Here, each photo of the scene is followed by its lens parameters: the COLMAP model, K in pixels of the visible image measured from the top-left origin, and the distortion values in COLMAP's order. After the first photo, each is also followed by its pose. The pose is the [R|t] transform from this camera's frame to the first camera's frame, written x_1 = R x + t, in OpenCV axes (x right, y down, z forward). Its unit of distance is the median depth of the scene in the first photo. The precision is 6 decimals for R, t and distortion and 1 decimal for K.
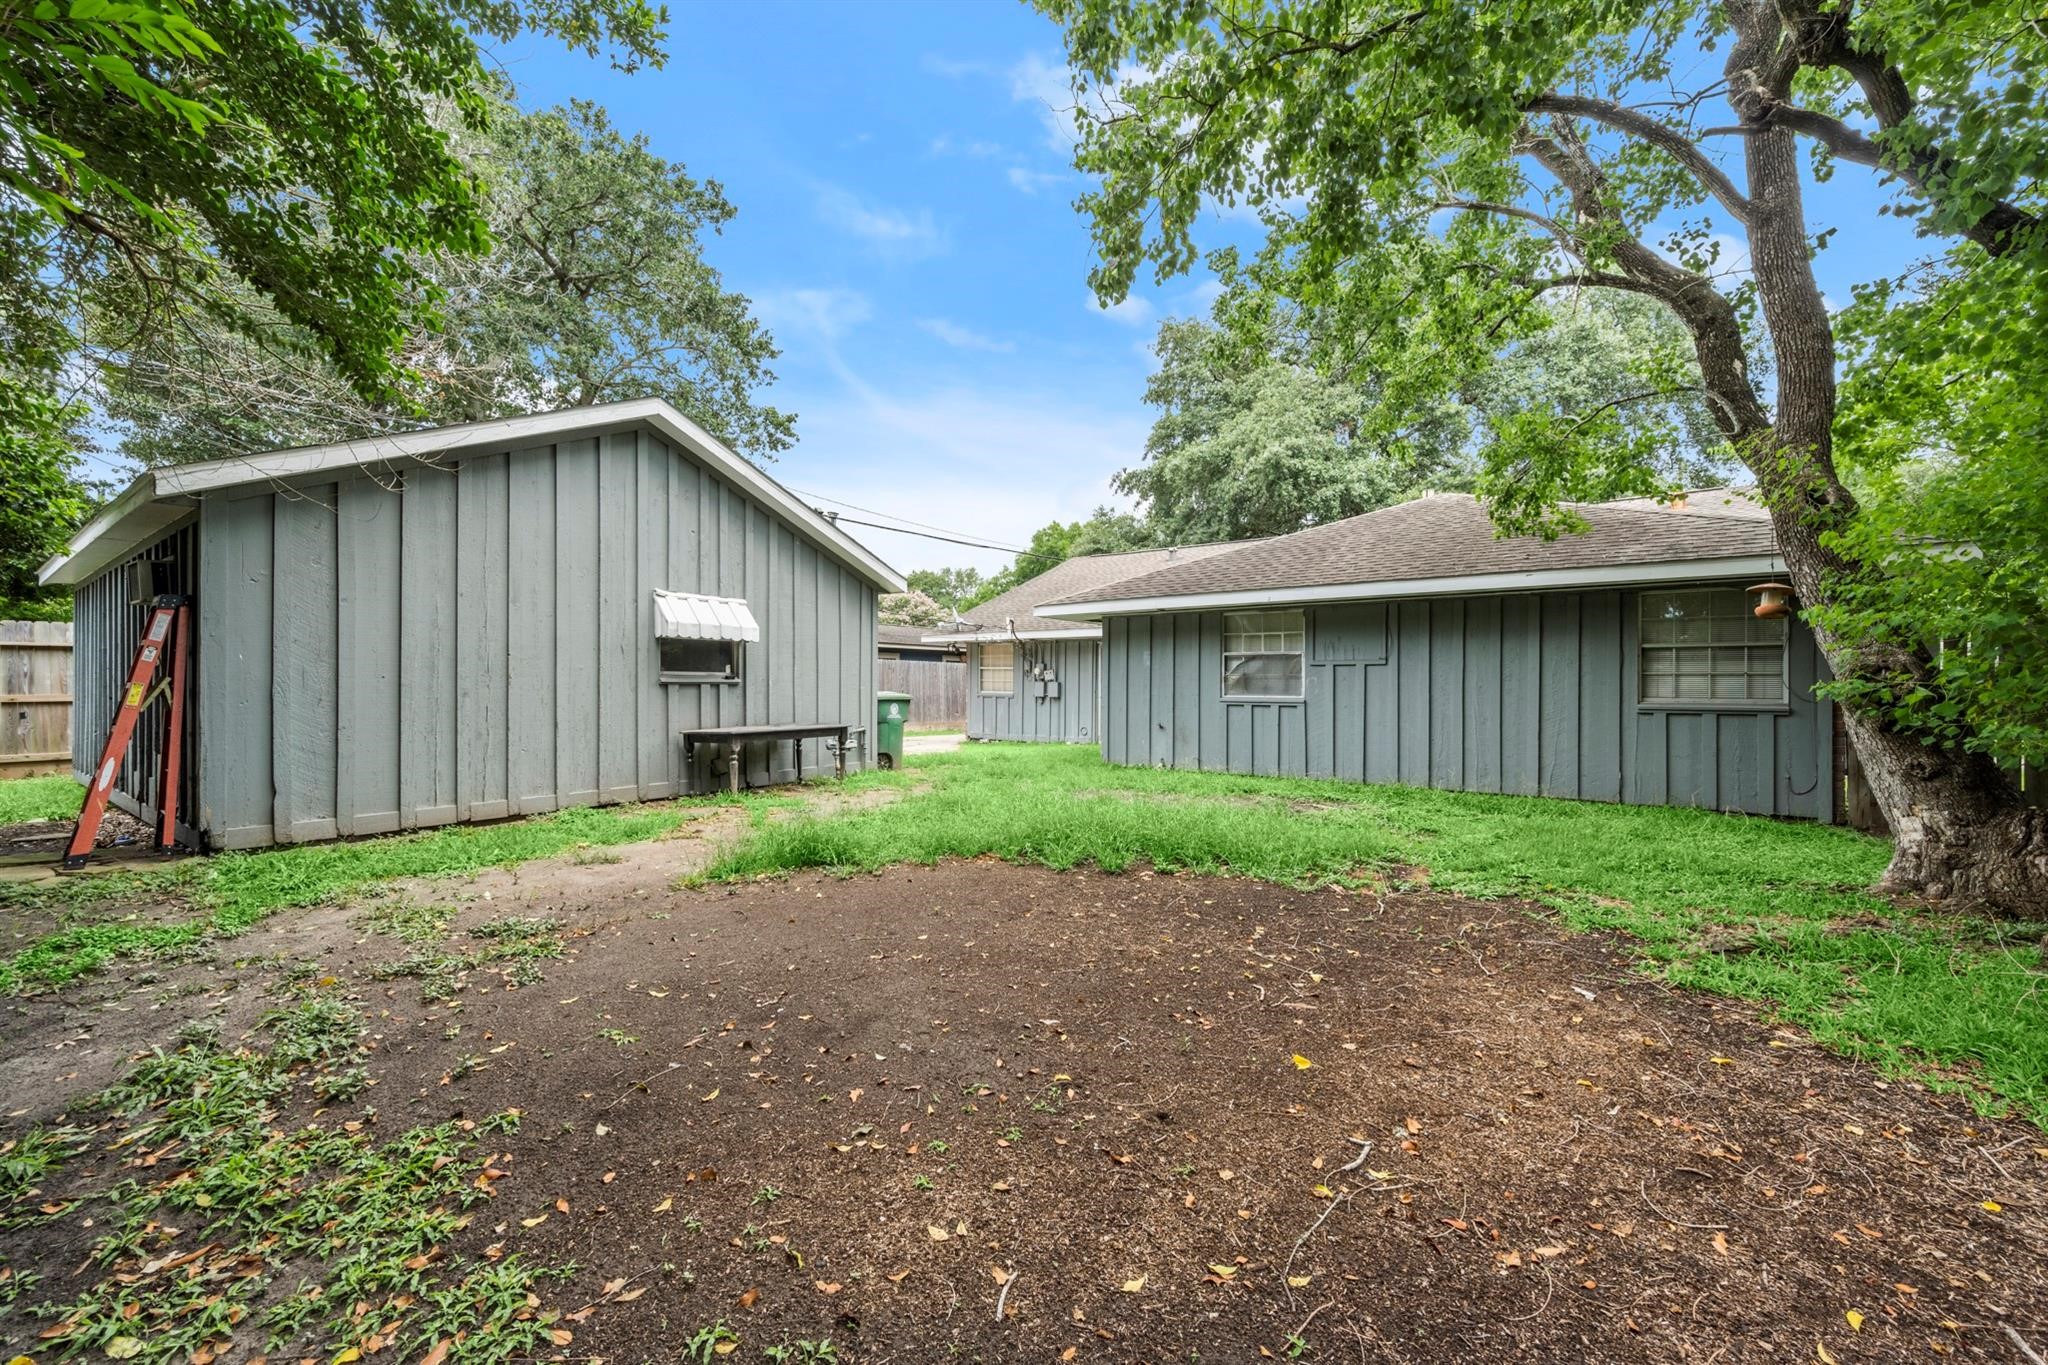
lens RADIAL K [[837.8, 0, 1026.7], [0, 837.8, 686.2], [0, 0, 1]] dist [0.000181, -0.000054]
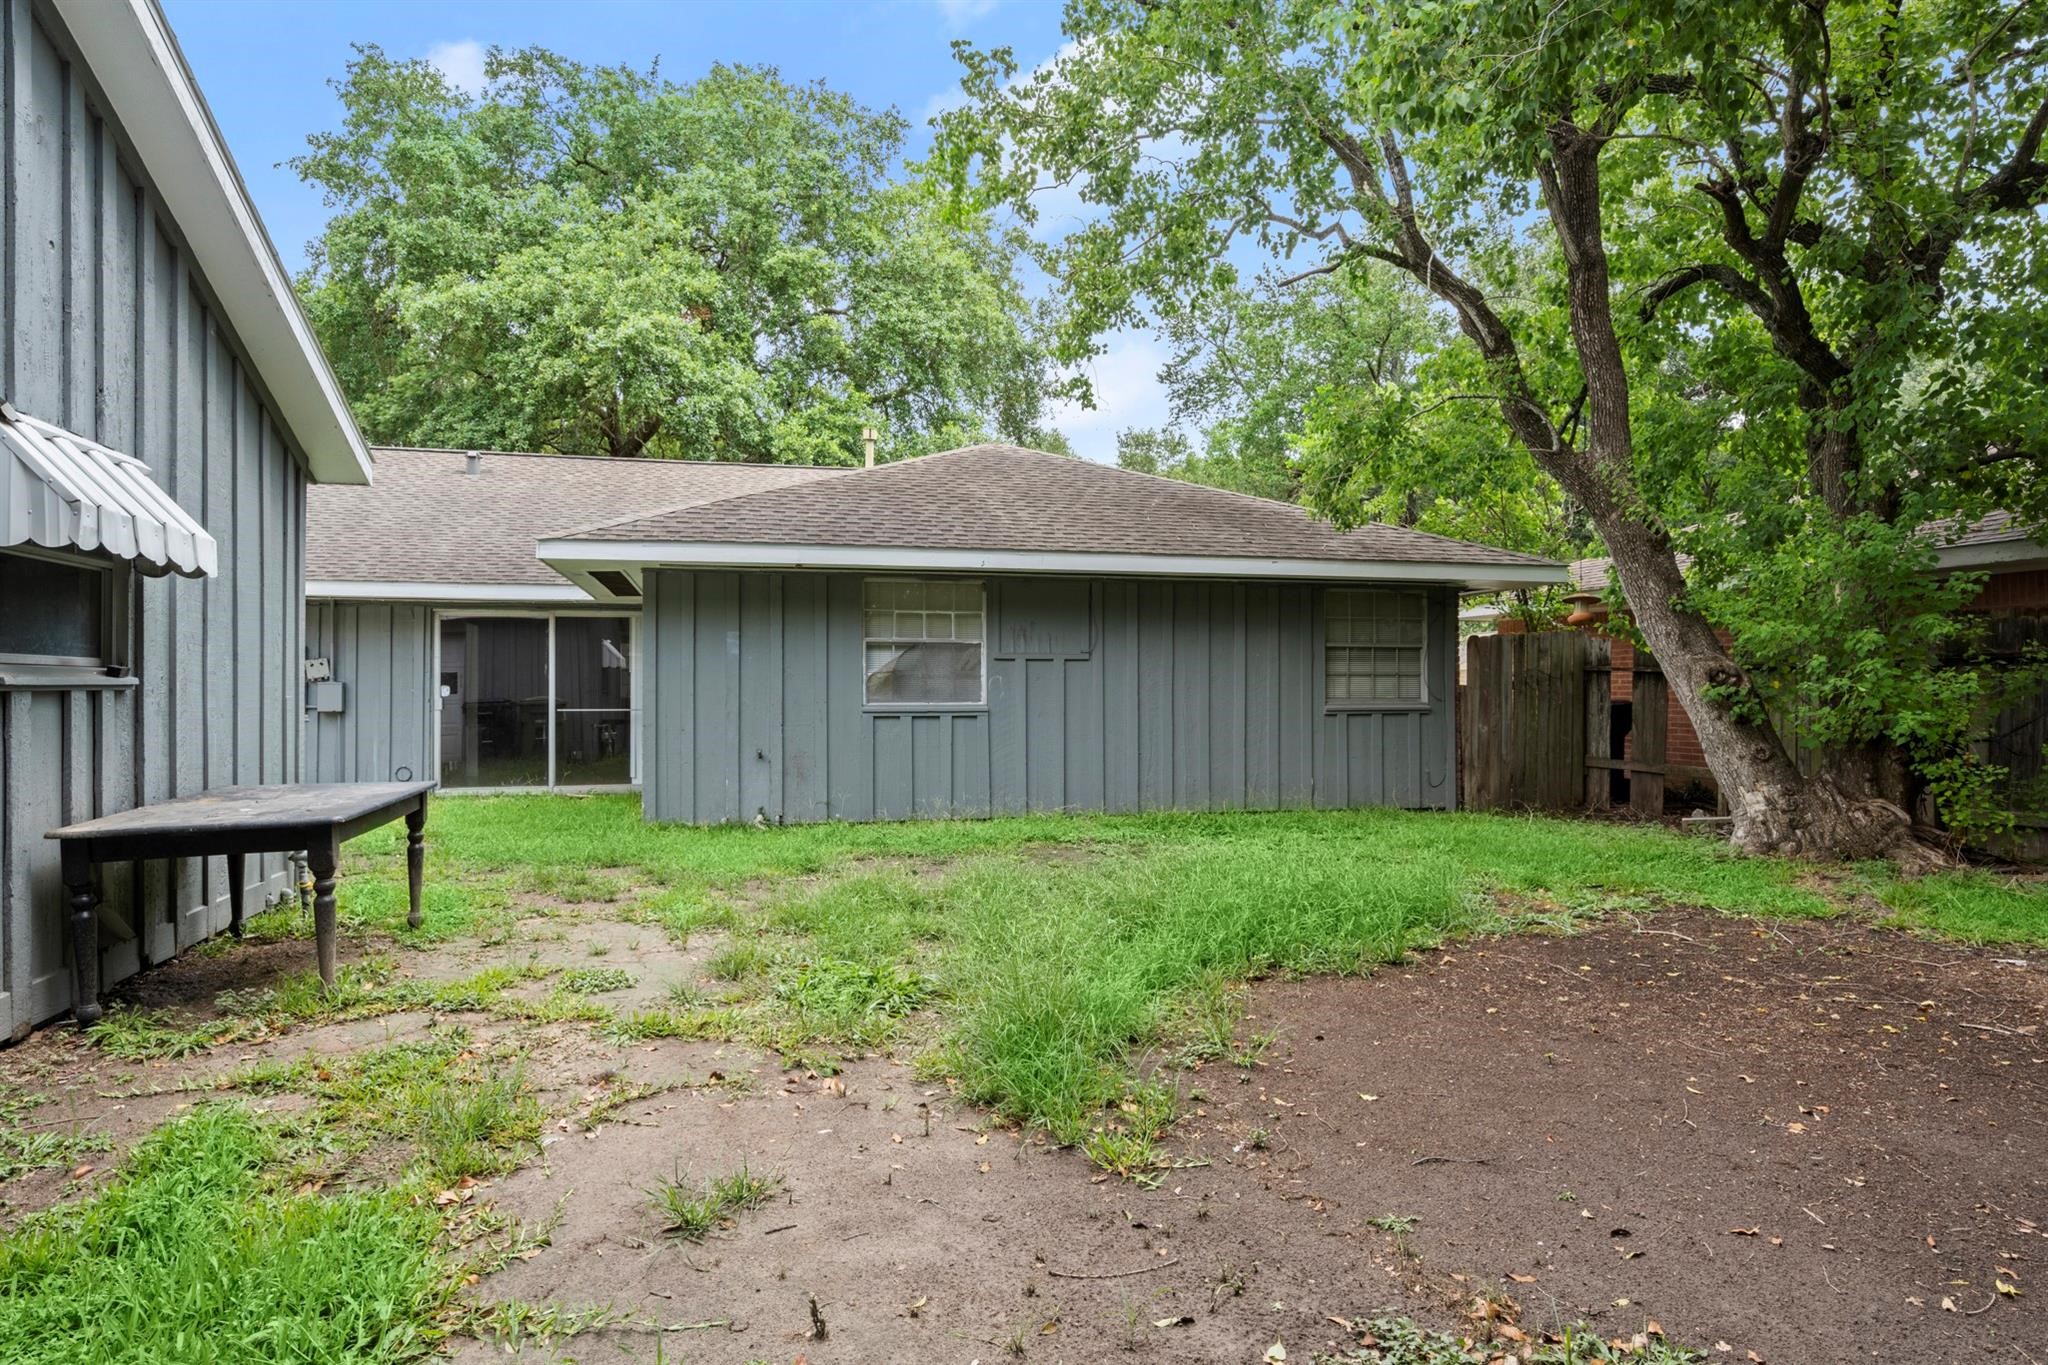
lens RADIAL K [[1209.8, 0, 1024.6], [0, 1209.8, 678.3], [0, 0, 1]] dist [-0.008846, -0.001414]
pose [[0.623221, 0.001361, 0.782044, -0.465783], [0.003636, 0.999983, -0.004638, -0.003608], [-0.782037, 0.005734, 0.623205, 0.336832]]
